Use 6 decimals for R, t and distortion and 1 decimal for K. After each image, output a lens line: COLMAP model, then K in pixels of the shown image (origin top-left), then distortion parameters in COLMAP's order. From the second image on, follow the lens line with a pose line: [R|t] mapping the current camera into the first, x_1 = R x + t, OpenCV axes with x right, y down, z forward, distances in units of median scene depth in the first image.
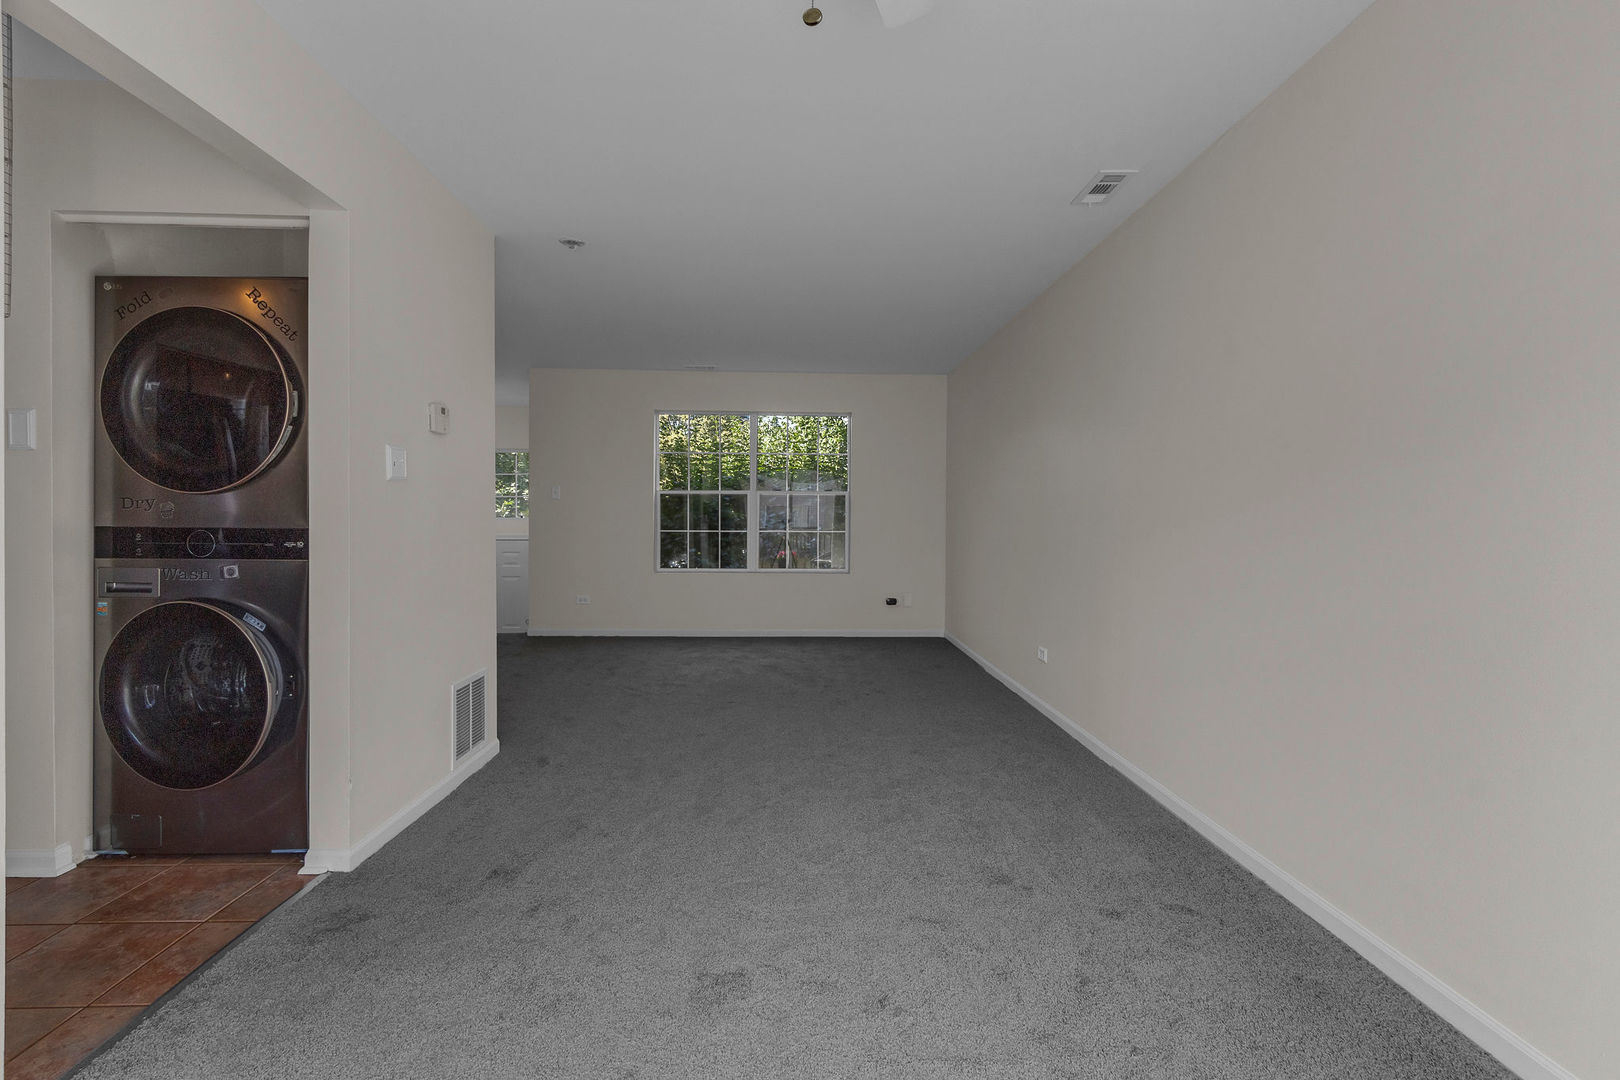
lens RADIAL K [[740.8, 0, 814.5], [0, 740.8, 529.3], [0, 0, 1]] dist [0.001117, -0.000378]
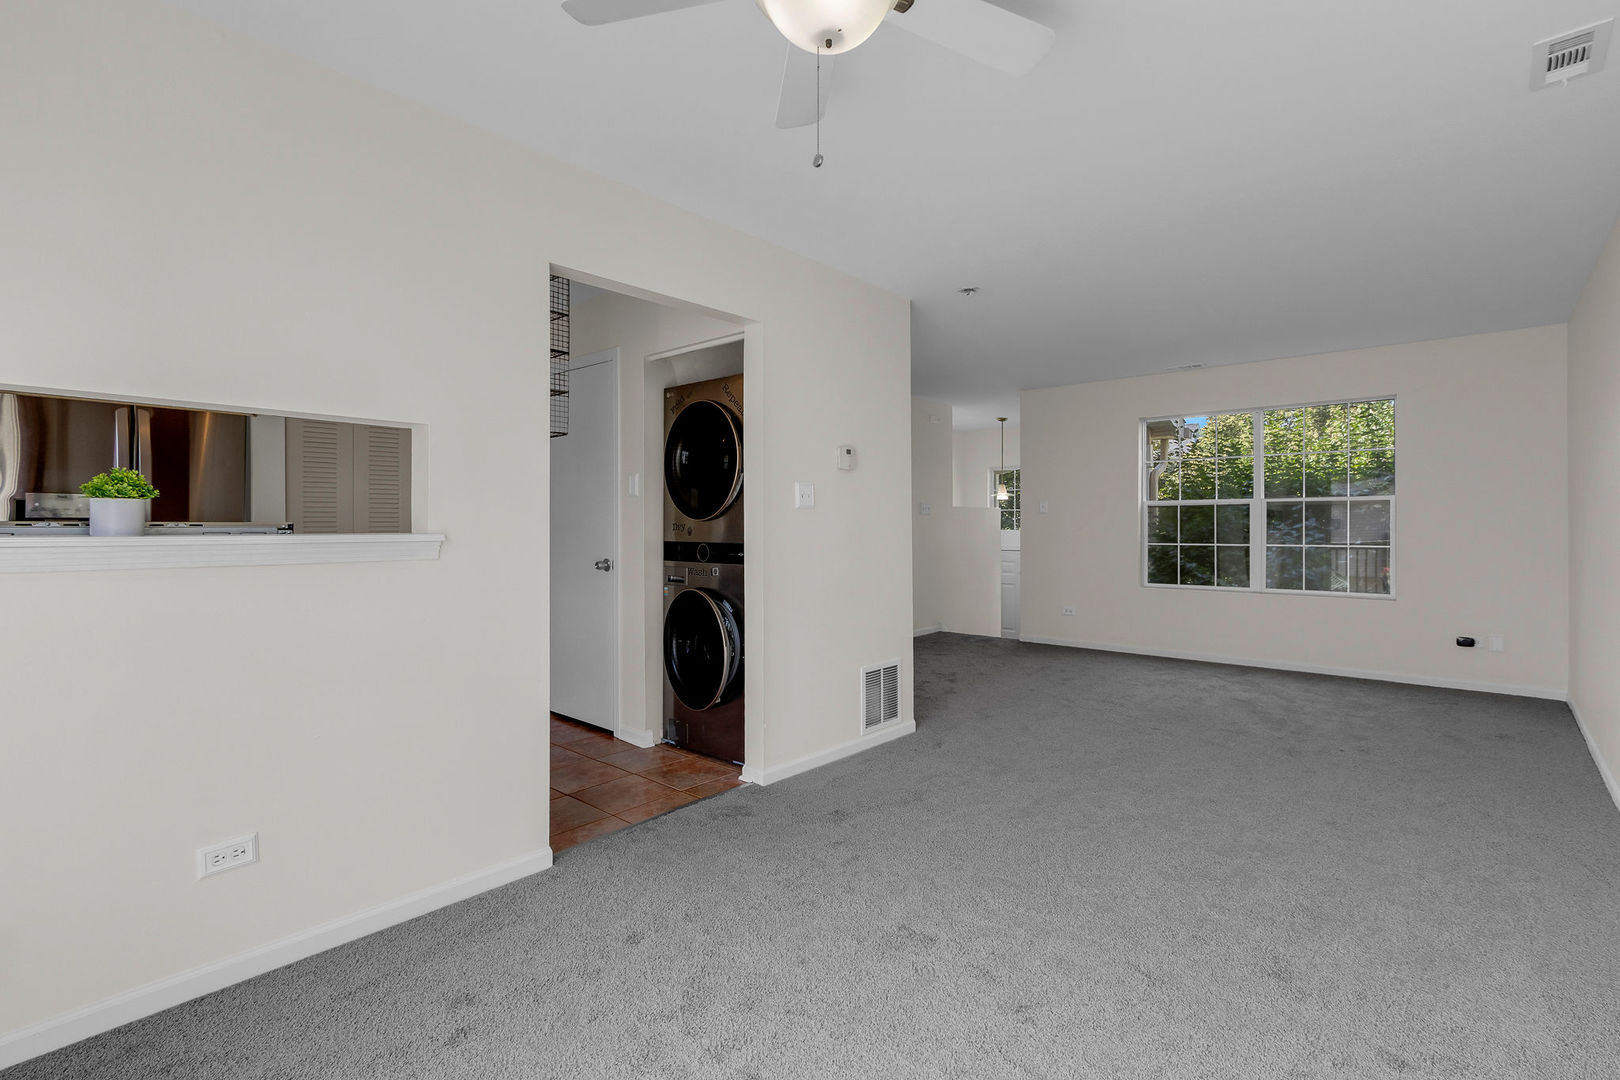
lens RADIAL K [[752.7, 0, 814.9], [0, 752.7, 529.2], [0, 0, 1]] dist [-0.002240, -0.000673]
pose [[0.722747, -0.003776, -0.691103, 0.421900], [-0.004055, 0.999945, -0.009704, -0.015128], [0.691101, 0.009816, 0.722691, 0.021708]]
